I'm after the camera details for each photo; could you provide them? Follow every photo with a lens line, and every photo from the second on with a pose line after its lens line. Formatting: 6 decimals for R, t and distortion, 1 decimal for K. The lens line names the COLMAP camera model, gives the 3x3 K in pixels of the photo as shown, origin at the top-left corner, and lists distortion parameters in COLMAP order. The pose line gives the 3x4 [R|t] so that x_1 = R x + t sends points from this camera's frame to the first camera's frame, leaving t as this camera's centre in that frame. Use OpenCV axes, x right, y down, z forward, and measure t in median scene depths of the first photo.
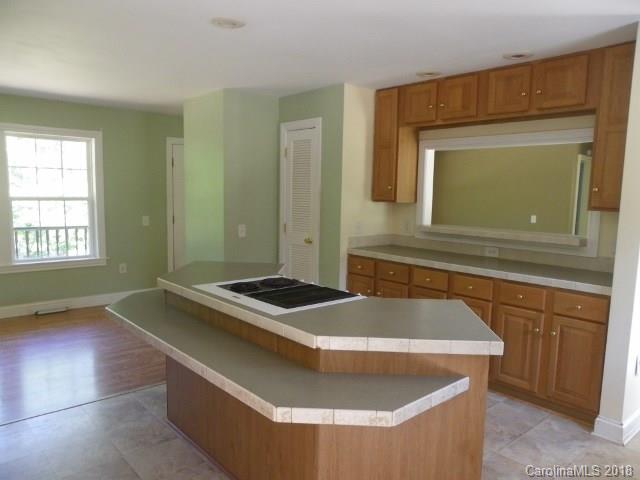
lens RADIAL K [[478.7, 0, 320.0], [0, 478.7, 240.0], [0, 0, 1]] dist [-0.002105, -0.001144]
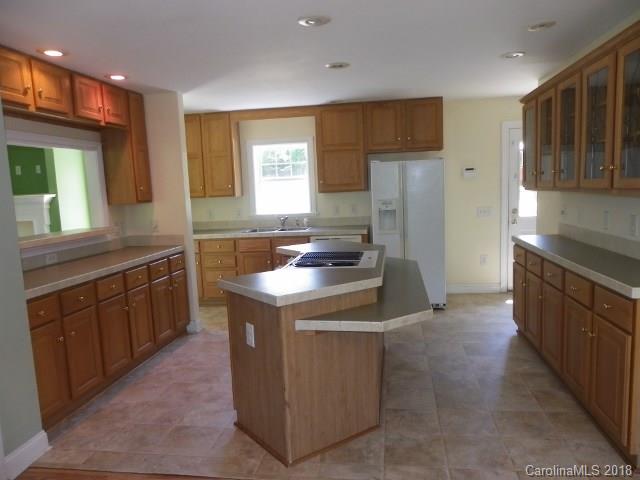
lens RADIAL K [[478.7, 0, 320.0], [0, 478.7, 240.0], [0, 0, 1]] dist [-0.002105, -0.001144]
pose [[-0.637343, -0.082048, 0.766200, -0.768120], [0.105039, 0.975784, 0.191865, -0.149804], [-0.763388, 0.202765, -0.613291, 1.299422]]
